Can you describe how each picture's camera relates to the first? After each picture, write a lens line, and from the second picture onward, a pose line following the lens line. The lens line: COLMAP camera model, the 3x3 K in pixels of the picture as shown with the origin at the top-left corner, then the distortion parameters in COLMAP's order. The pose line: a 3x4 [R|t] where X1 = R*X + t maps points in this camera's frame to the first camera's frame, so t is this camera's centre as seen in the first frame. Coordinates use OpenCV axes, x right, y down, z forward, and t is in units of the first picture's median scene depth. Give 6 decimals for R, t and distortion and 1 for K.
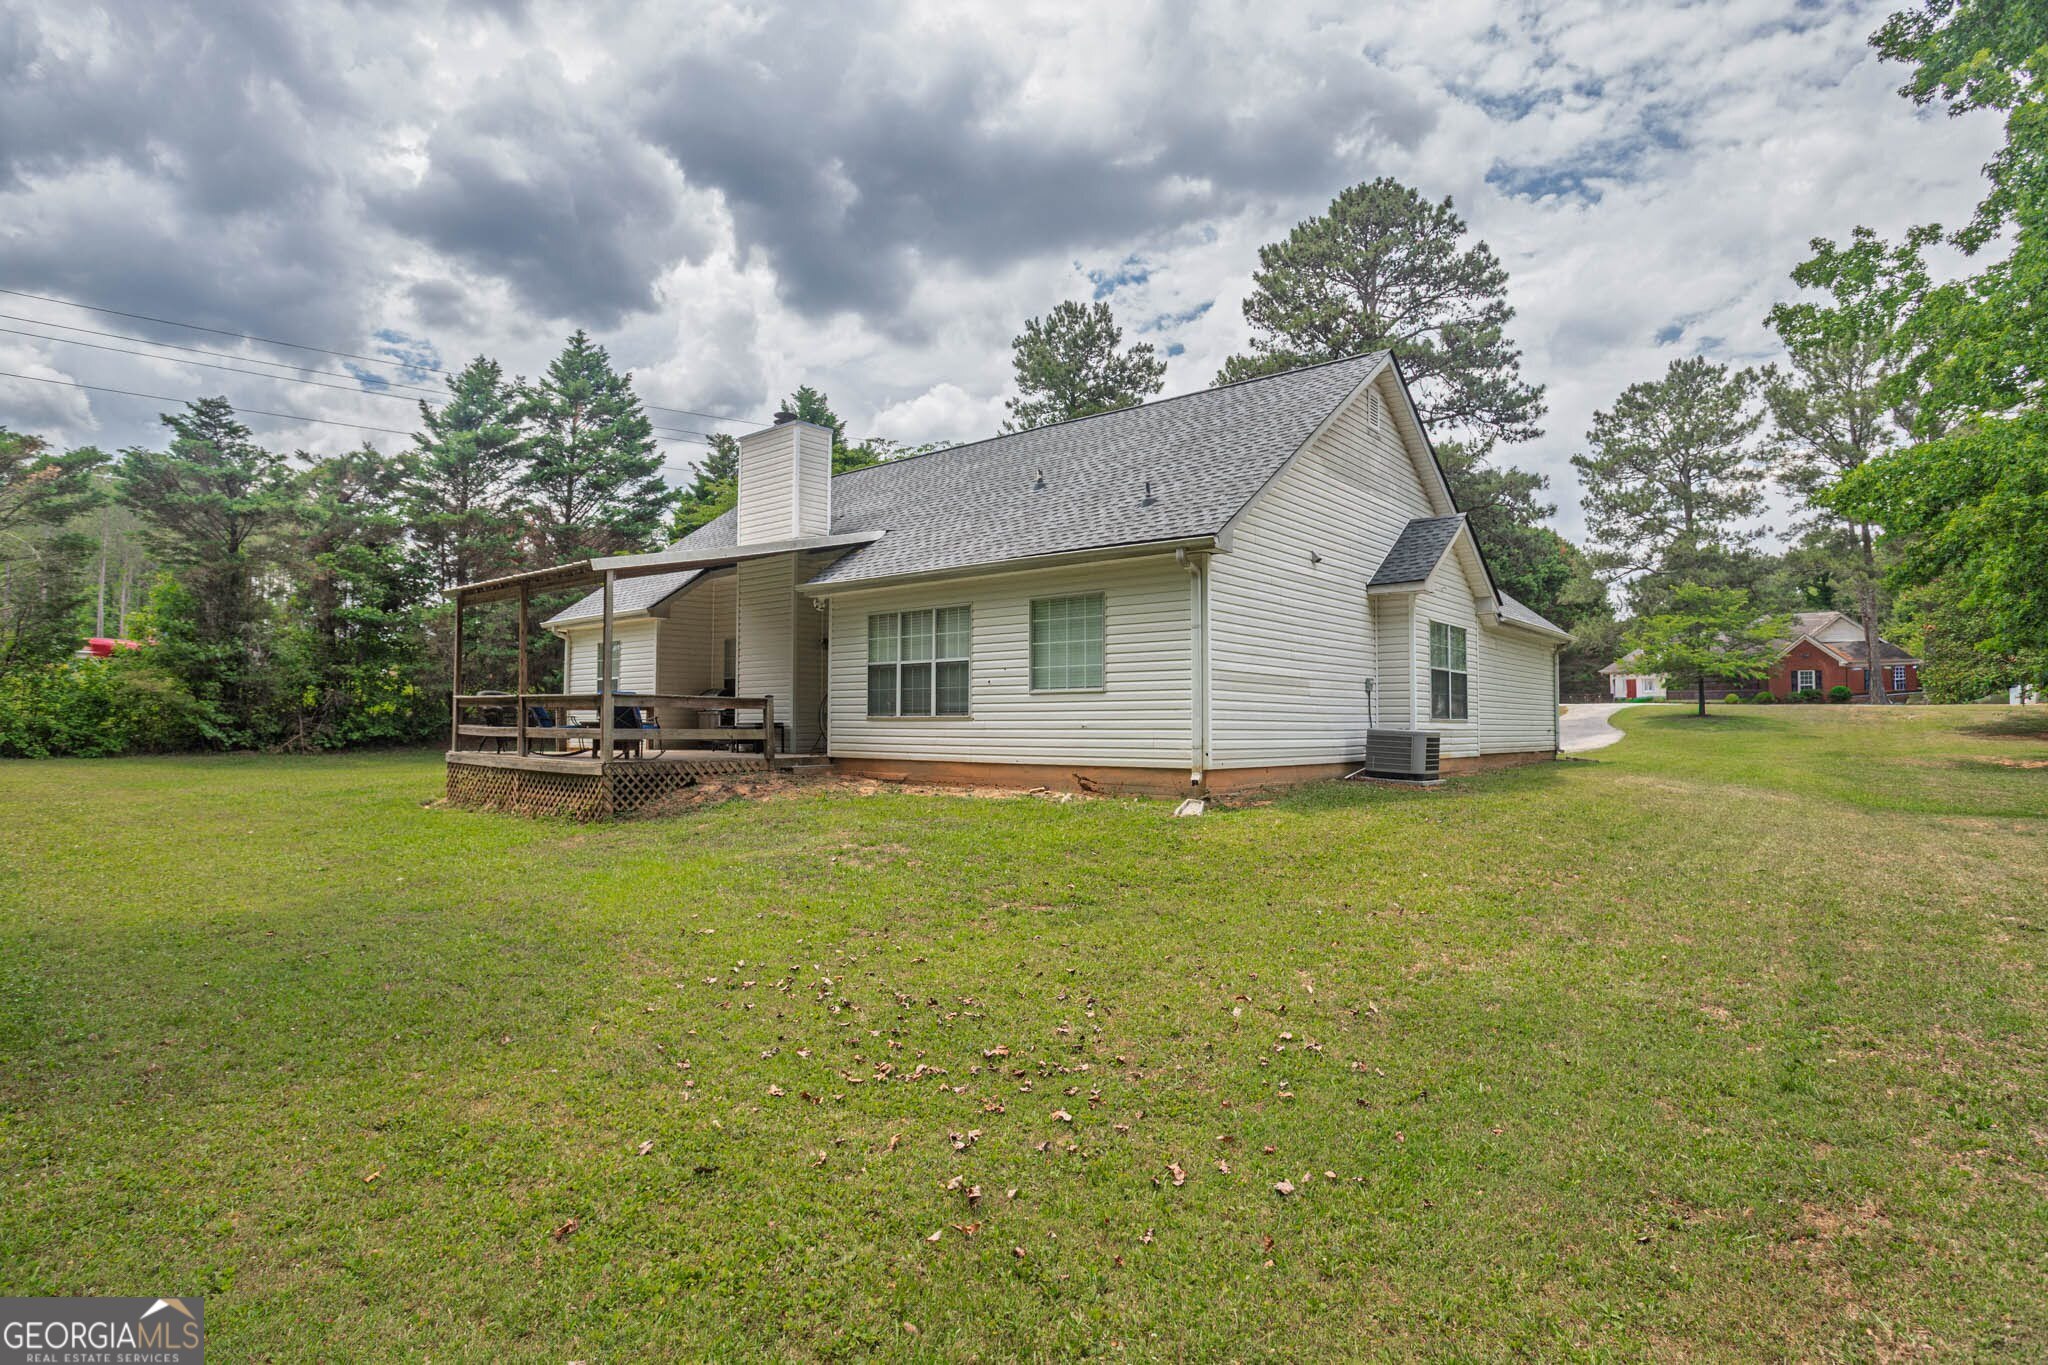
lens RADIAL K [[1023.1, 0, 1024.0], [0, 1023.1, 682.5], [0, 0, 1]] dist [0.001493, 0.001196]
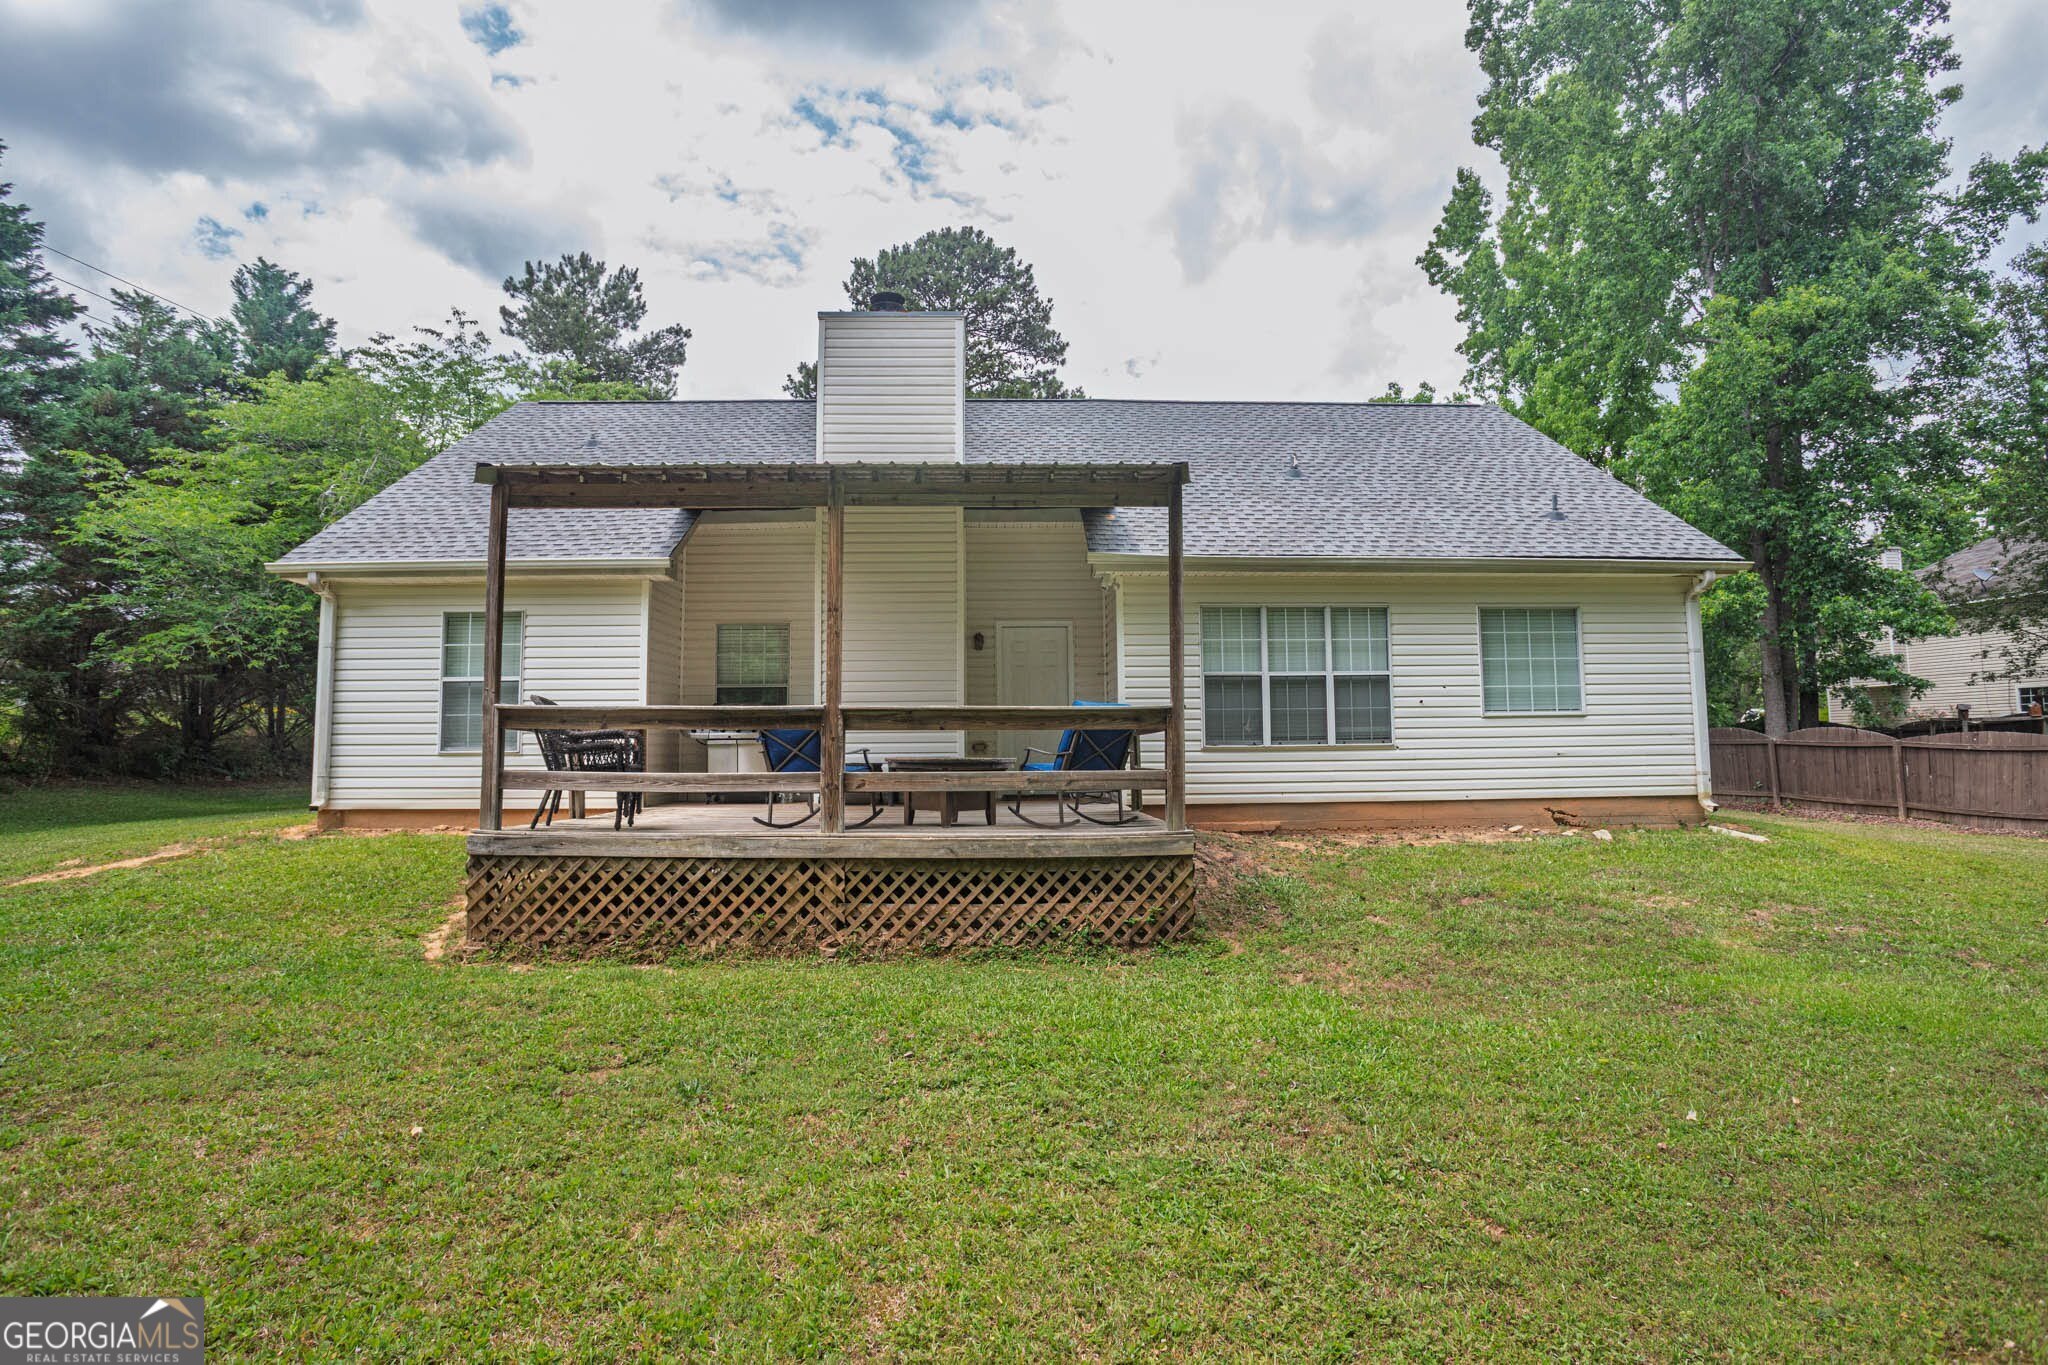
lens RADIAL K [[1023.1, 0, 1024.0], [0, 1023.1, 682.5], [0, 0, 1]] dist [0.001493, 0.001196]
pose [[0.760037, 0.033477, 0.649017, -0.778068], [-0.009600, 0.999142, -0.040294, 0.019379], [-0.649808, 0.024394, 0.759706, 0.561100]]
